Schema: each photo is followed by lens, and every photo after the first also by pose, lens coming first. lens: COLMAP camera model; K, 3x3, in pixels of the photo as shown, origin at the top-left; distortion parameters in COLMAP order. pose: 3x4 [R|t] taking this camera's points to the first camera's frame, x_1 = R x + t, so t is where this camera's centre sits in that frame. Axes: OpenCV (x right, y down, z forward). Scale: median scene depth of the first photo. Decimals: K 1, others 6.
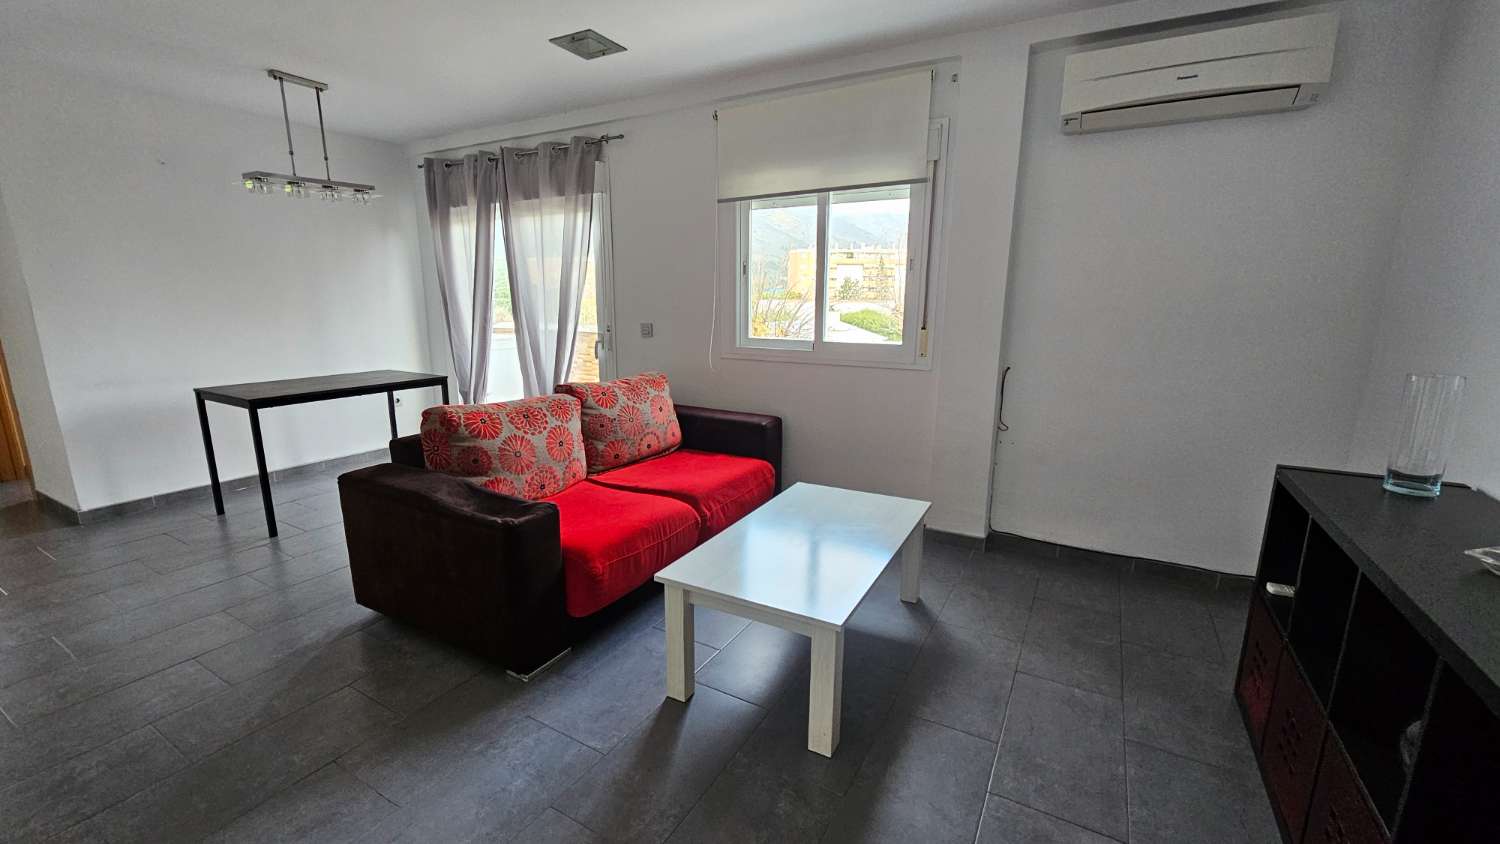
lens RADIAL K [[596.9, 0, 742.6], [0, 596.9, 420.1], [0, 0, 1]] dist [-0.001557, 0.000108]
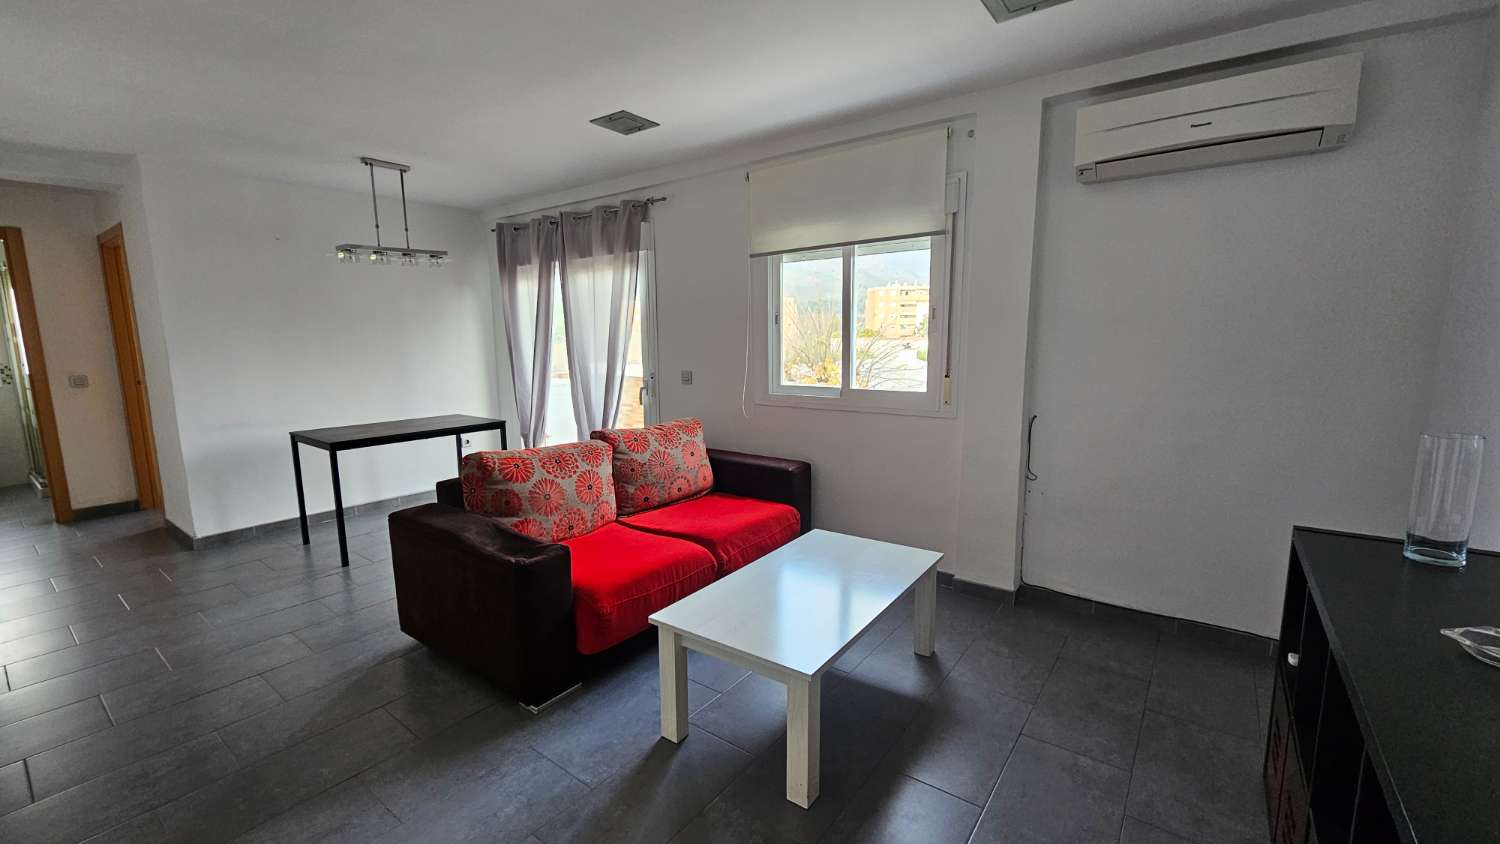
lens RADIAL K [[595.9, 0, 746.2], [0, 595.9, 422.6], [0, 0, 1]] dist [-0.001587, -0.000273]
pose [[0.992728, 0.003100, -0.120340, 0.089893], [-0.010200, 0.998239, -0.058433, -0.014411], [0.119947, 0.059235, 0.991012, -0.026290]]
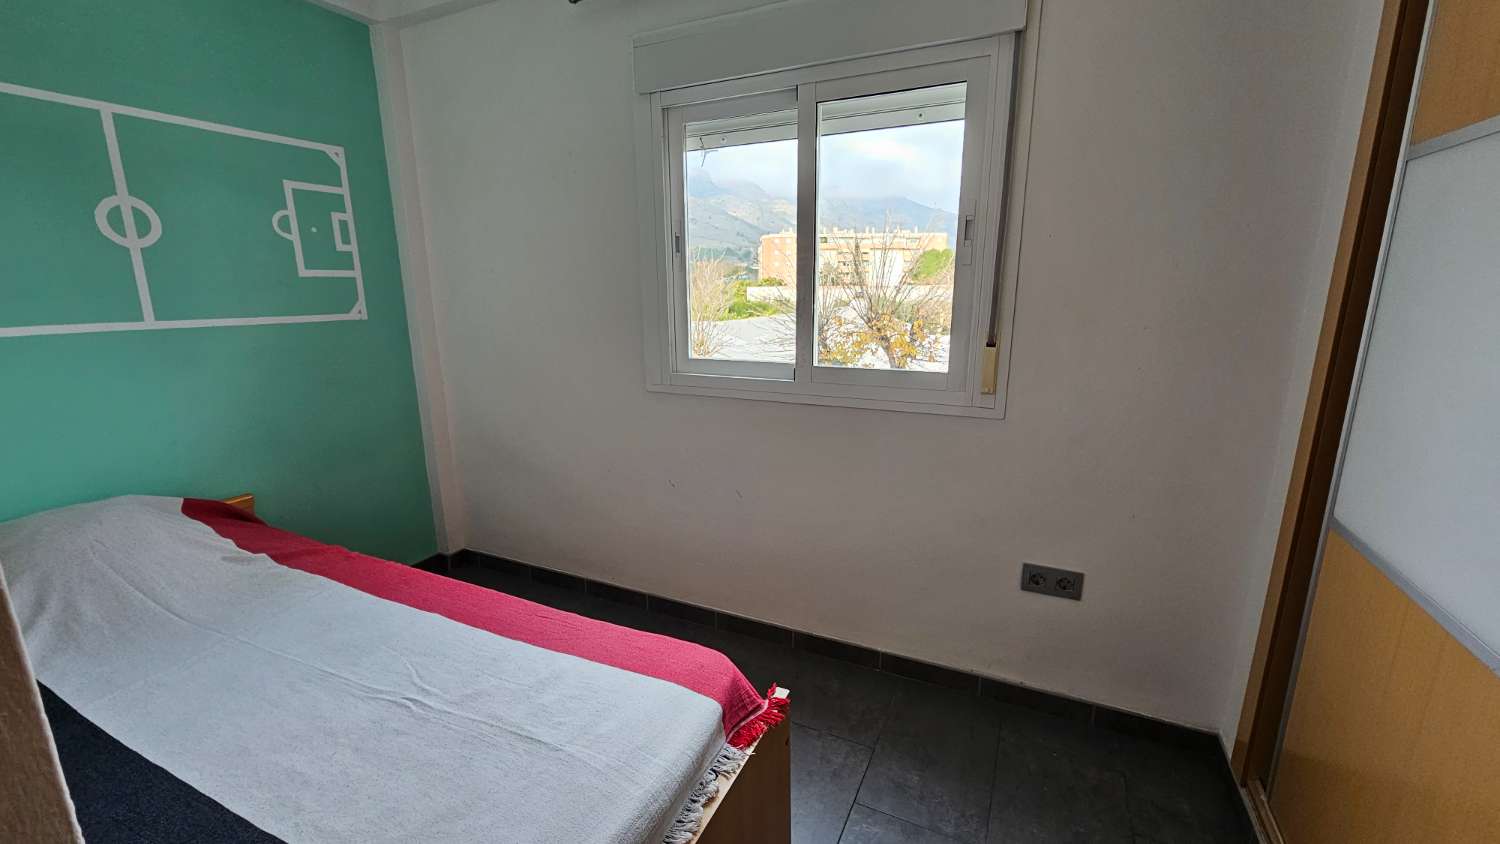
lens RADIAL K [[610.2, 0, 743.2], [0, 610.2, 425.3], [0, 0, 1]] dist [-0.003770, 0.000179]
pose [[0.998880, -0.023088, 0.041299, 0.044008], [0.022096, 0.999460, 0.024321, -0.096932], [-0.041838, -0.023382, 0.998851, 0.435530]]
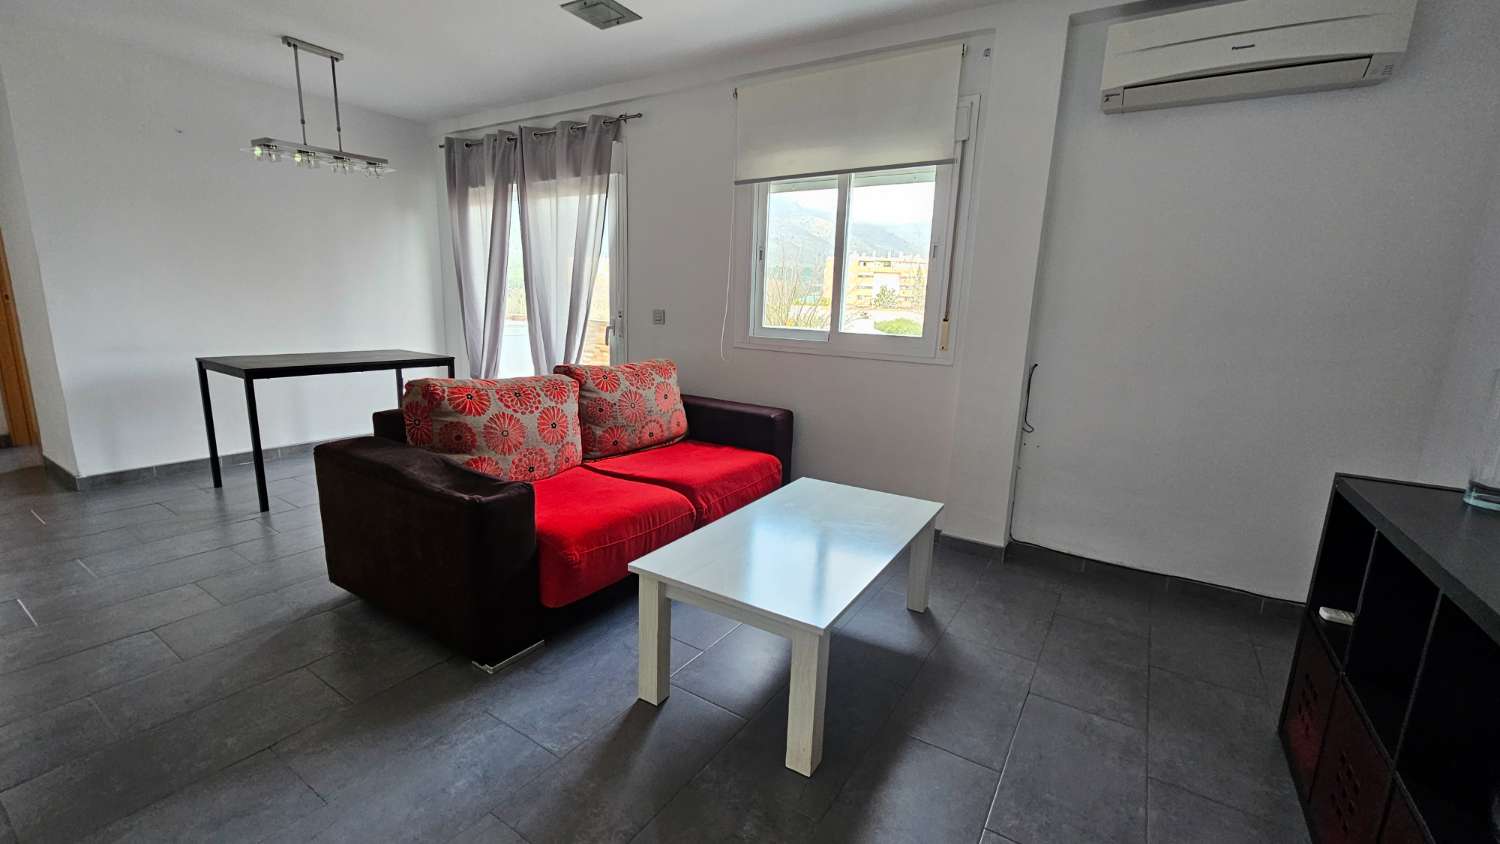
lens RADIAL K [[599.5, 0, 750.0], [0, 599.5, 417.5], [0, 0, 1]] dist [-0.001954, 0.000263]
pose [[0.998484, 0.039600, -0.038231, 0.039089], [-0.040088, 0.999123, -0.012063, 0.023211], [0.037720, 0.013577, 0.999196, 0.051106]]
